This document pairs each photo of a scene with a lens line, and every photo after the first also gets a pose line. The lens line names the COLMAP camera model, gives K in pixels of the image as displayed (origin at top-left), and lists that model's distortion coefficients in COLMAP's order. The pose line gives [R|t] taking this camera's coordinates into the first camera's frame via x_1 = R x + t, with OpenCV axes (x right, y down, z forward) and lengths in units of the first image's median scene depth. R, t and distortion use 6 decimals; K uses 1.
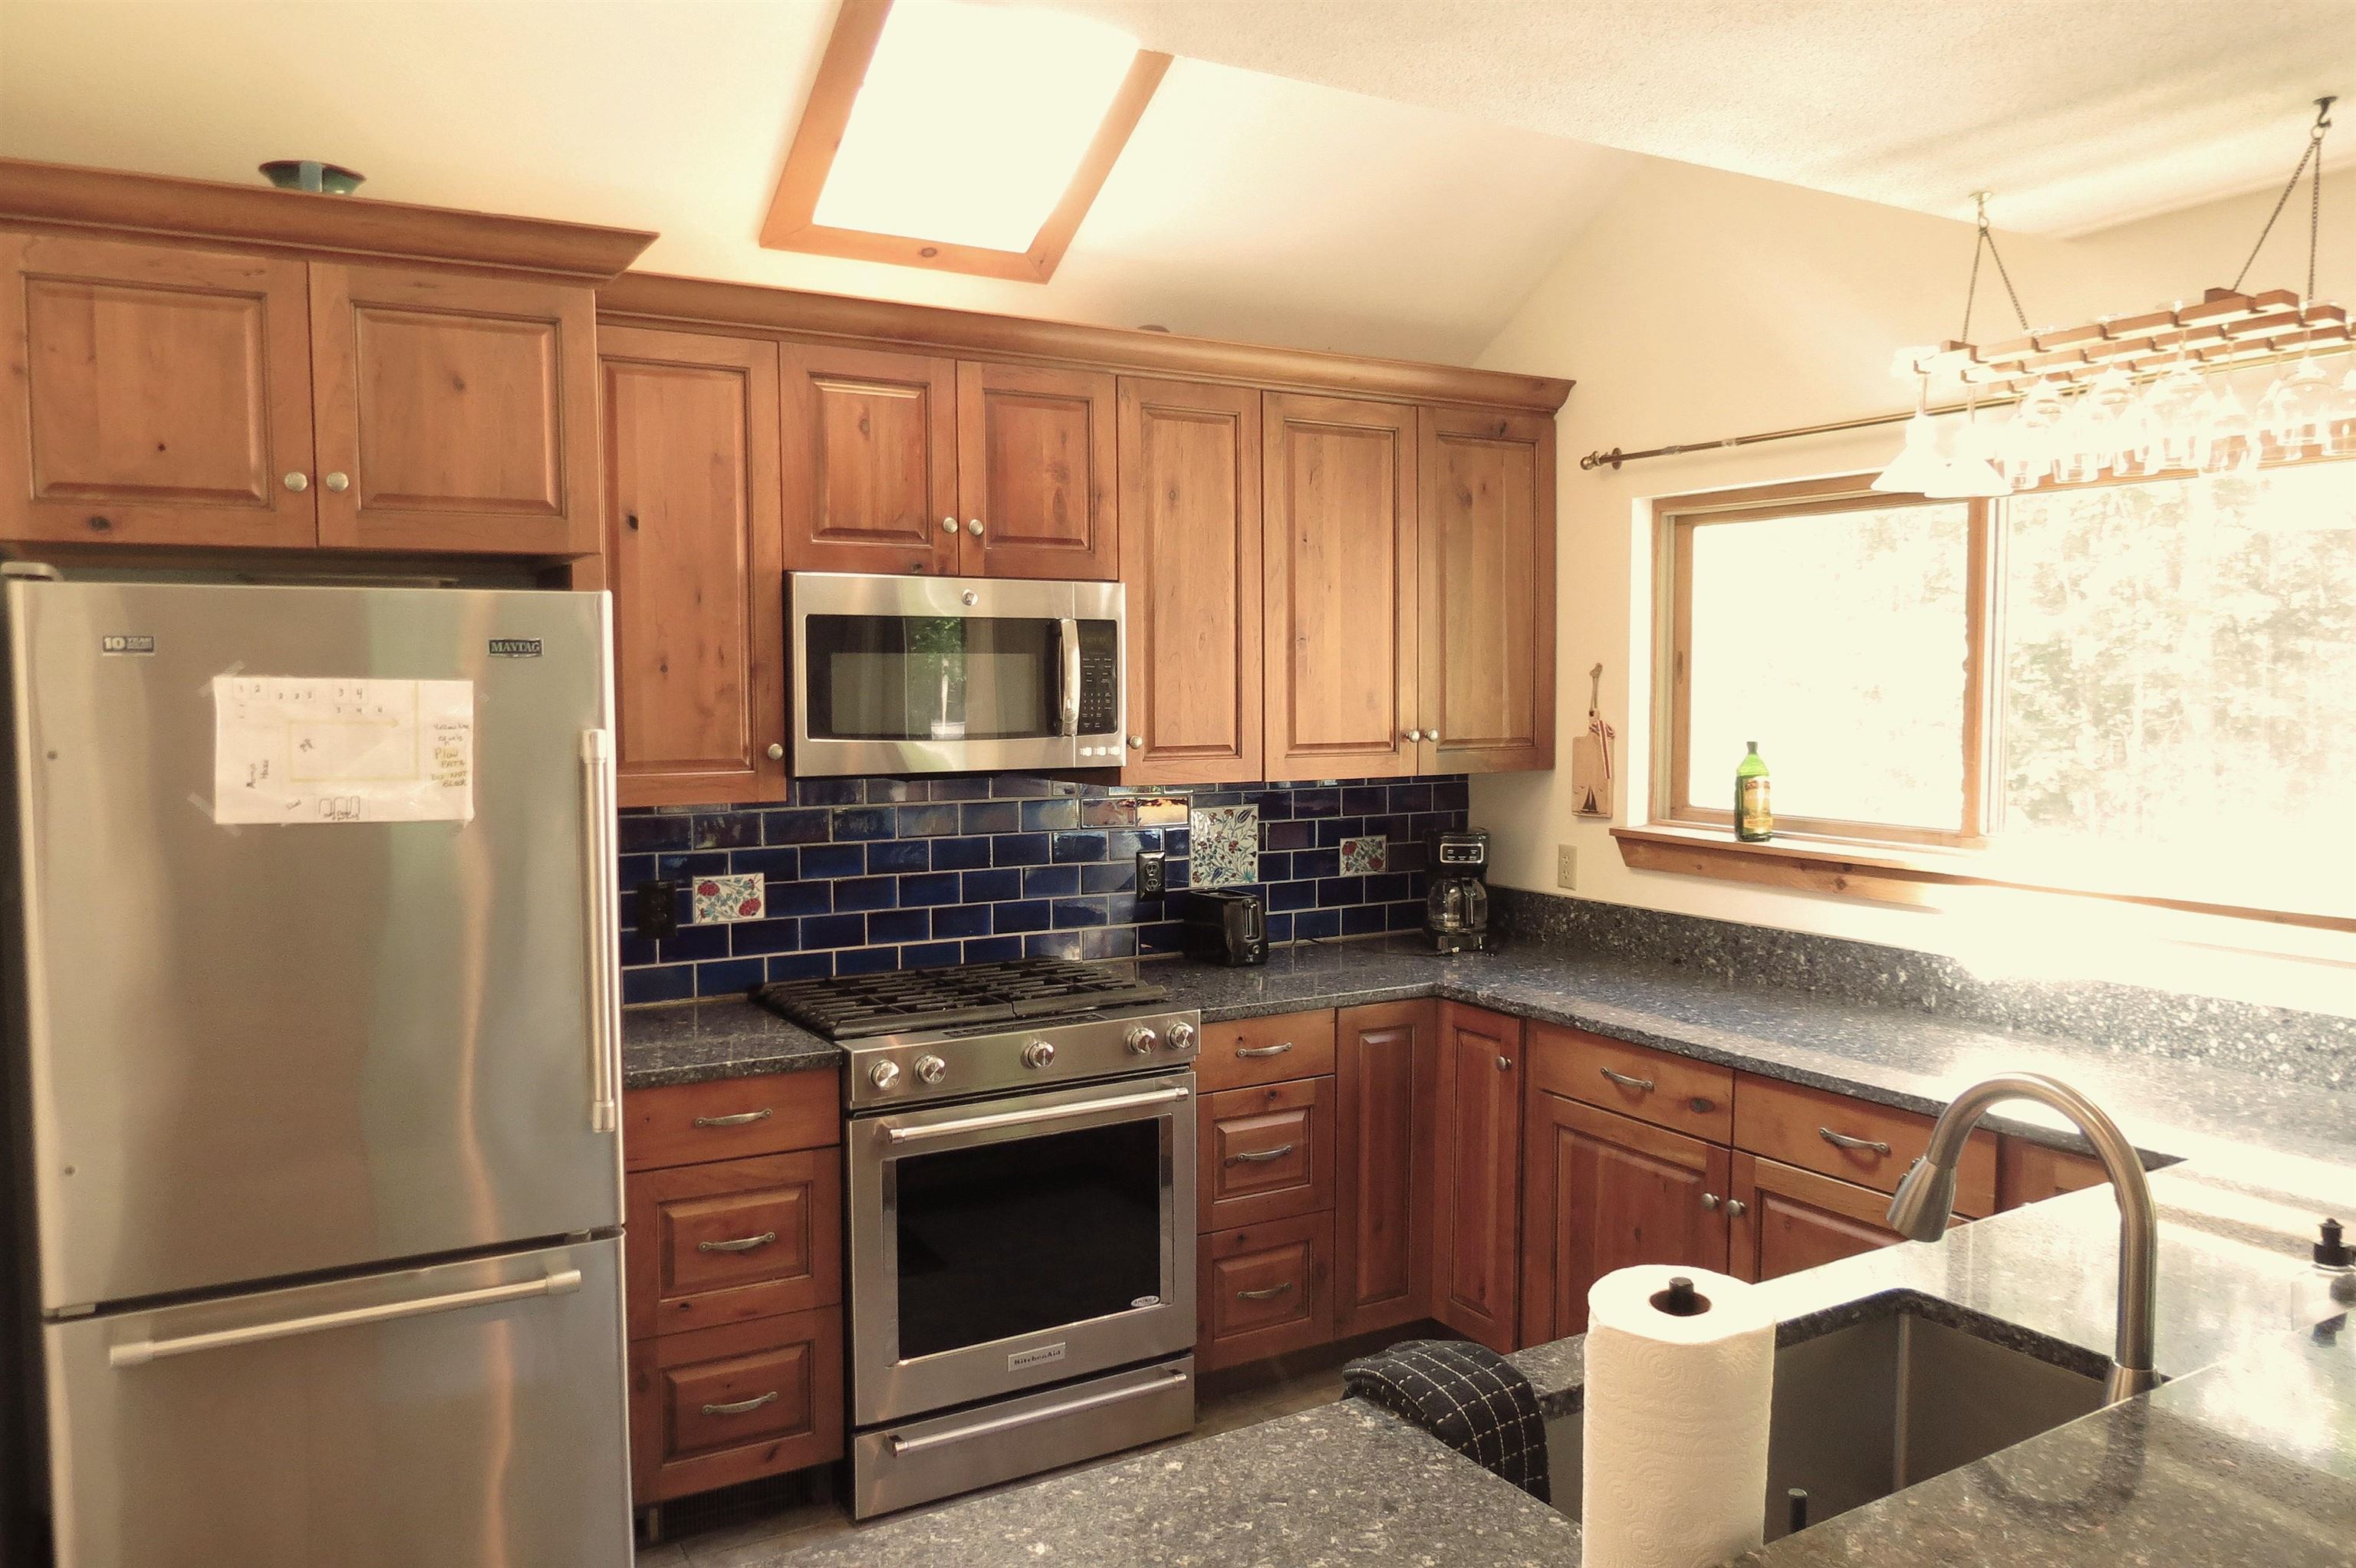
lens RADIAL K [[1676.1, 0, 1178.0], [0, 1676.1, 784.0], [0, 0, 1]] dist [-0.035833, 0.024273]
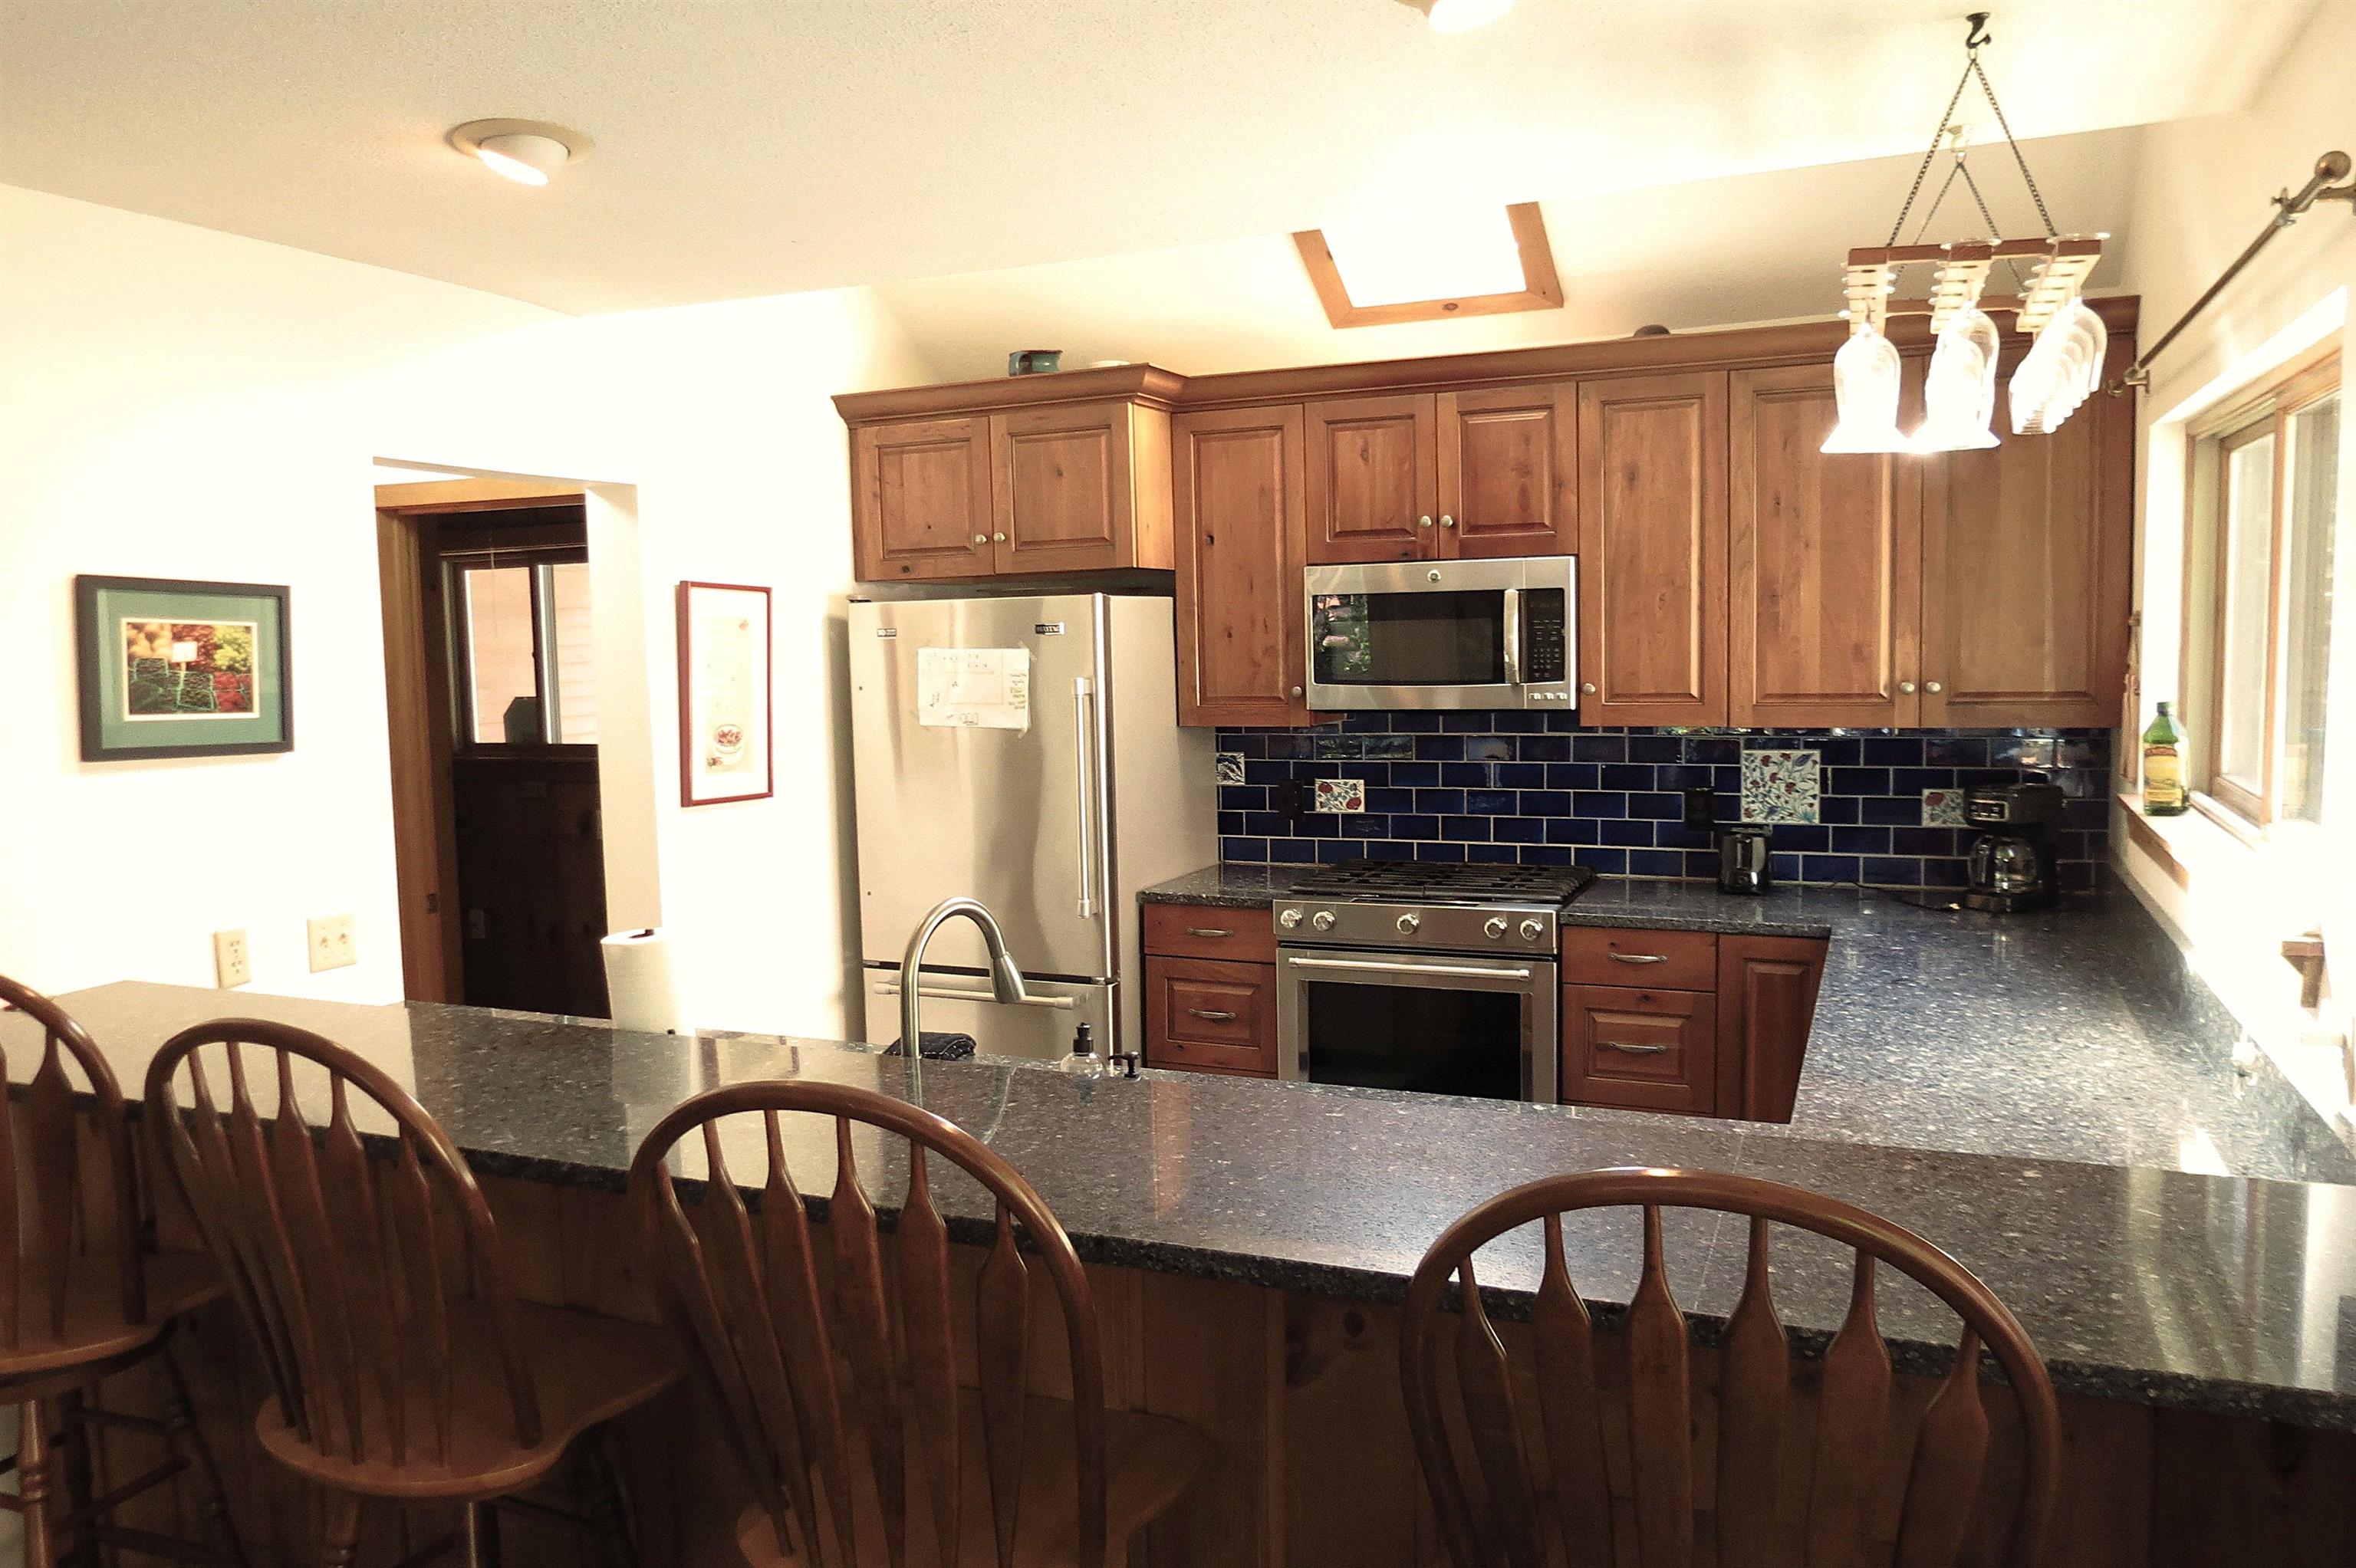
lens RADIAL K [[1684.2, 0, 1178.0], [0, 1684.2, 784.0], [0, 0, 1]] dist [-0.032528, 0.014145]
pose [[0.588203, 0.062889, -0.806264, 0.791472], [-0.027776, 0.997955, 0.057577, -0.018960], [0.808236, -0.011472, 0.588747, 0.060465]]
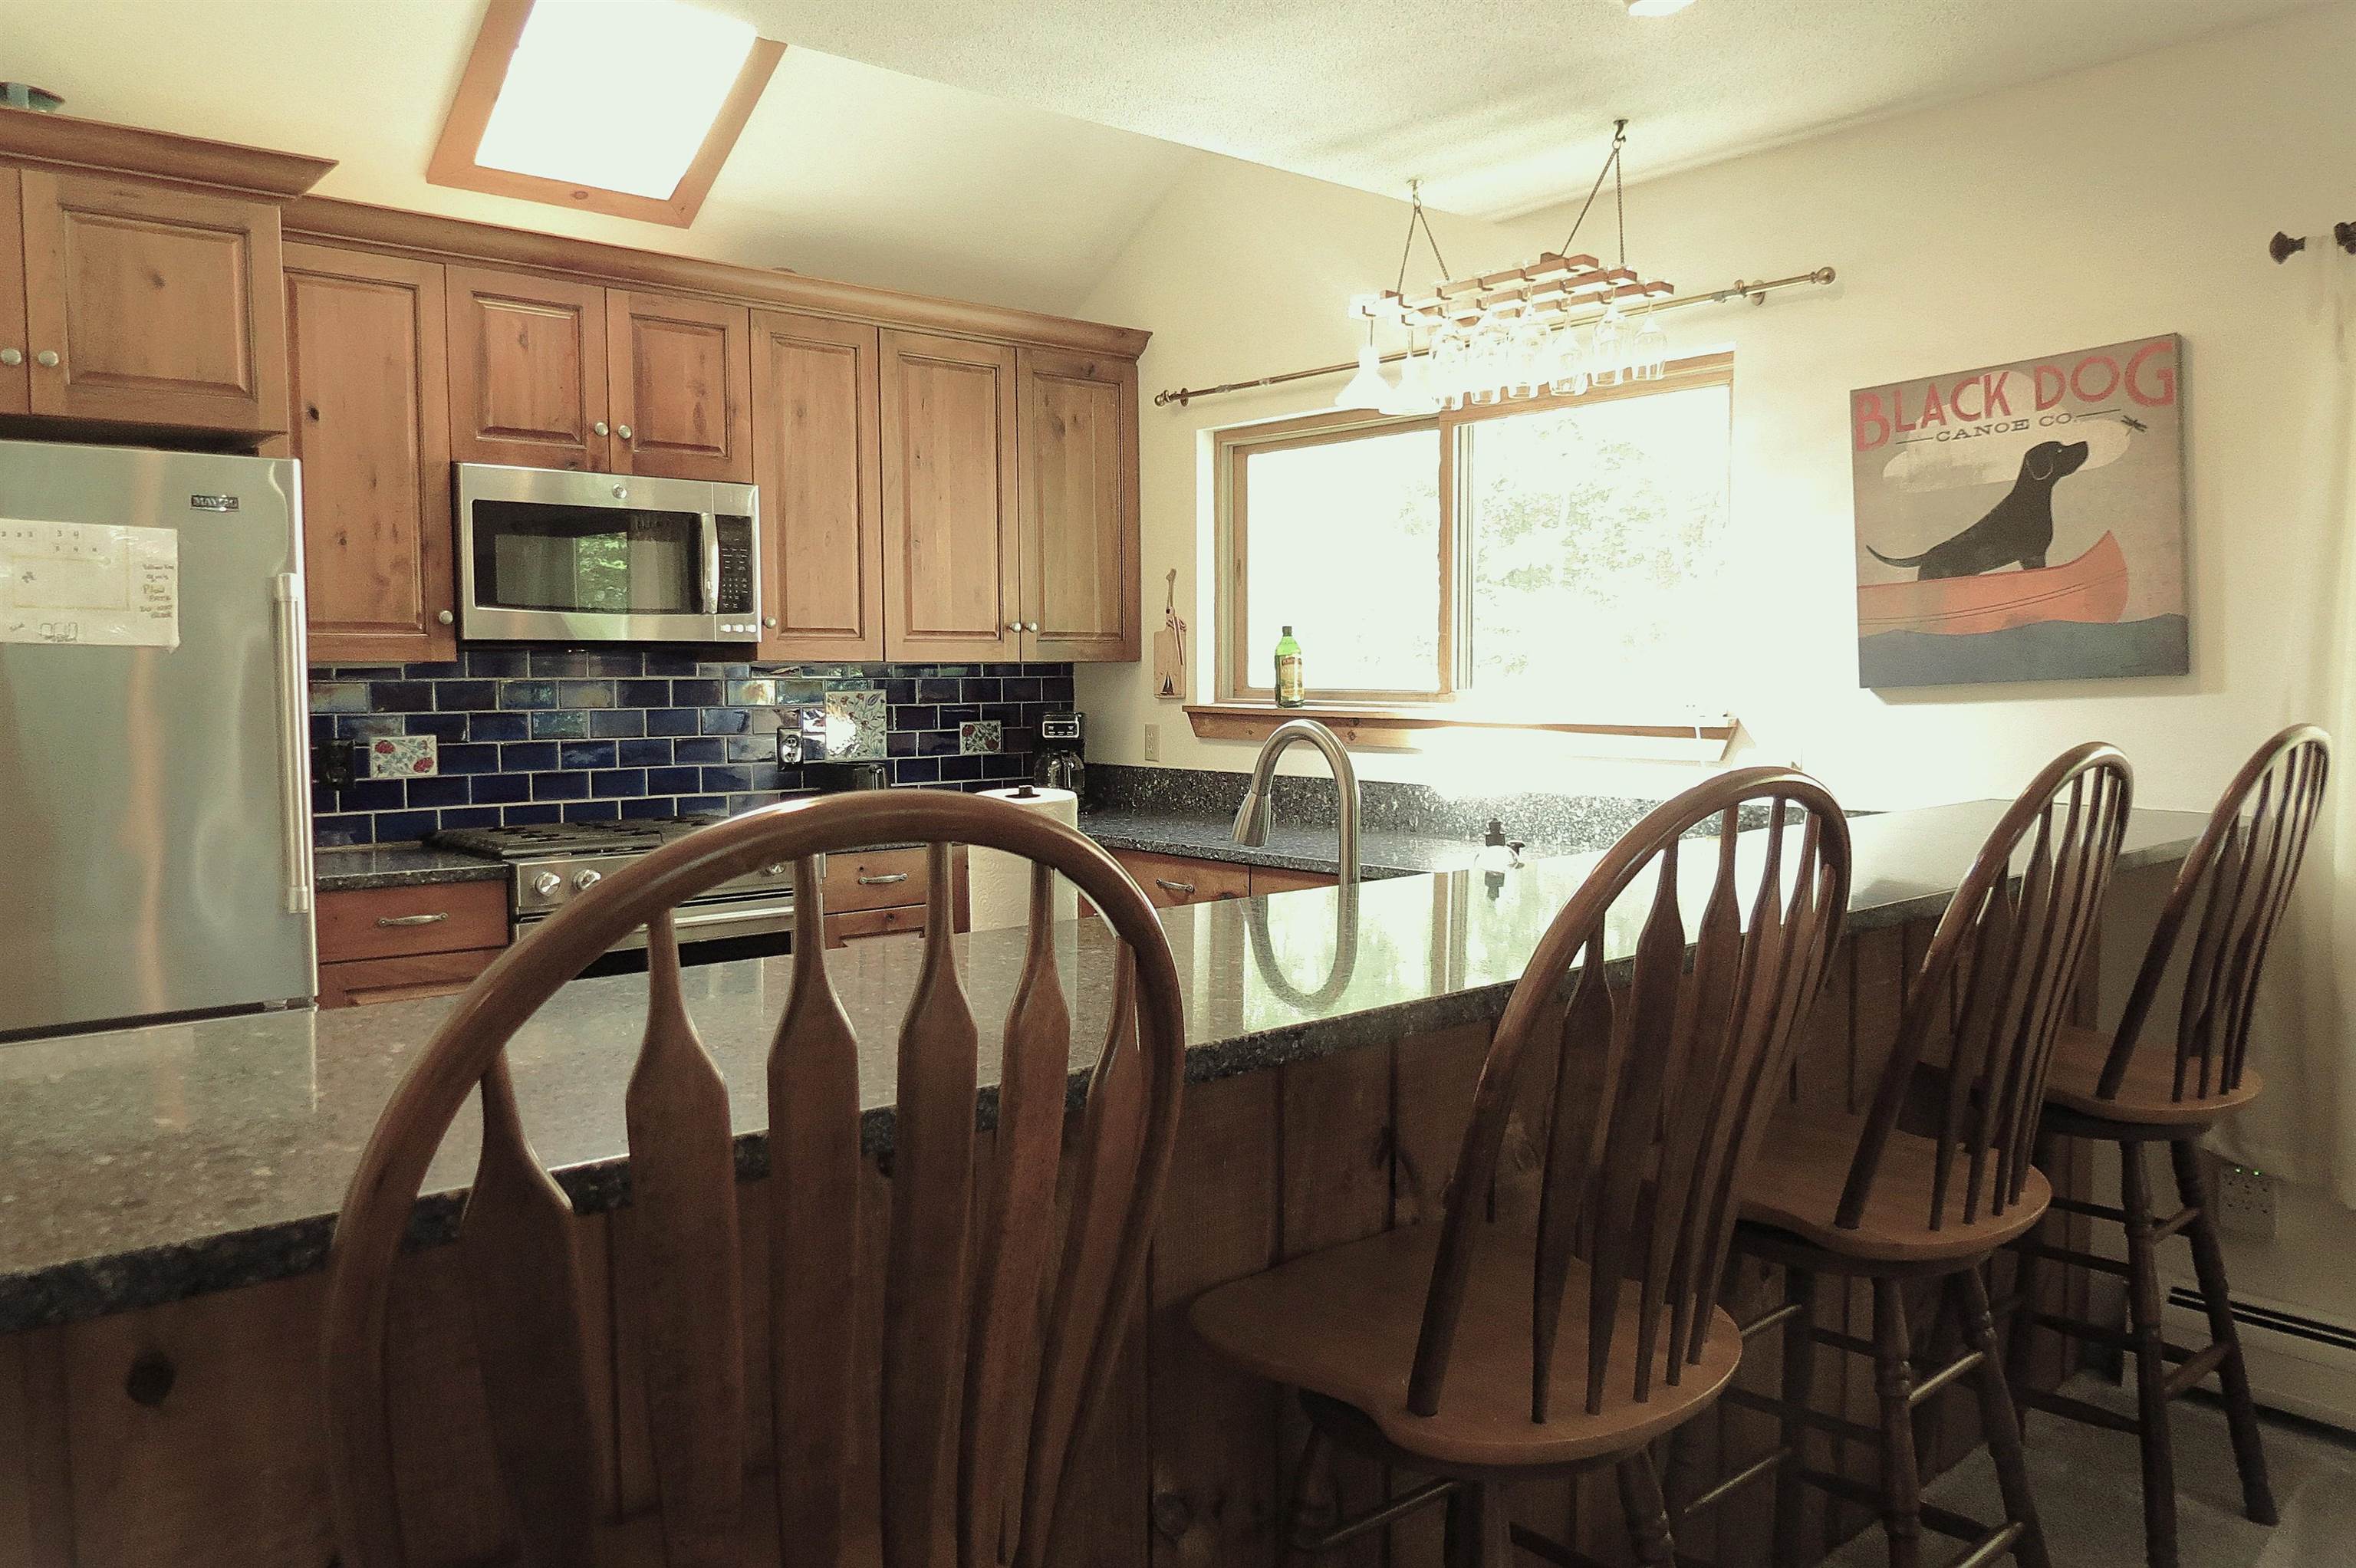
lens RADIAL K [[1684.2, 0, 1178.0], [0, 1684.2, 784.0], [0, 0, 1]] dist [-0.032528, 0.014145]
pose [[0.983961, -0.012590, 0.177941, 0.046315], [0.011880, 0.999917, 0.005054, 0.087847], [-0.177990, -0.002859, 0.984028, -0.212412]]
